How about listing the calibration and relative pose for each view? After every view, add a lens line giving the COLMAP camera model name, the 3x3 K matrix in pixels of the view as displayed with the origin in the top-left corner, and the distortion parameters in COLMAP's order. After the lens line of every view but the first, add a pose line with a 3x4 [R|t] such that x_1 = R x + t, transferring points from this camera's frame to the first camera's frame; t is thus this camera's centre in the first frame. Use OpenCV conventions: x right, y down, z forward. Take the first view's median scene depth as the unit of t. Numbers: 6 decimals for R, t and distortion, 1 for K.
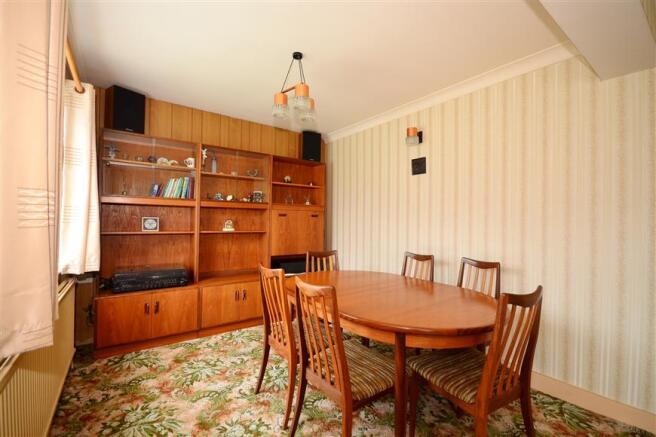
lens RADIAL K [[287.8, 0, 328.0], [0, 287.8, 218.5], [0, 0, 1]] dist [-0.001906, -0.000118]
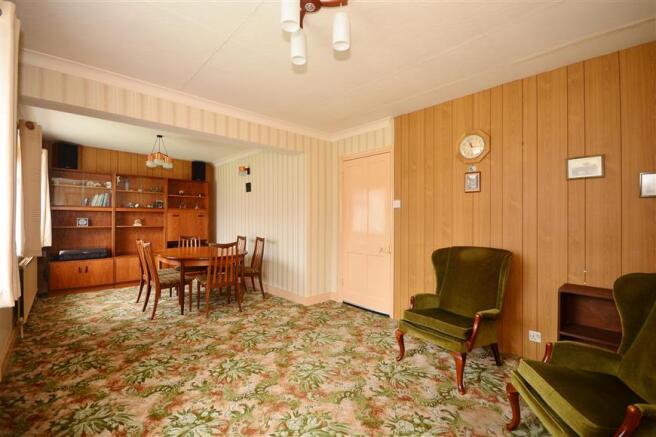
lens RADIAL K [[282.9, 0, 327.8], [0, 282.9, 221.5], [0, 0, 1]] dist [-0.000217, -0.008303]
pose [[0.991373, -0.011497, 0.130569, 0.063248], [0.009889, 0.999867, 0.012954, 0.000945], [-0.130700, -0.011551, 0.991355, -0.087711]]
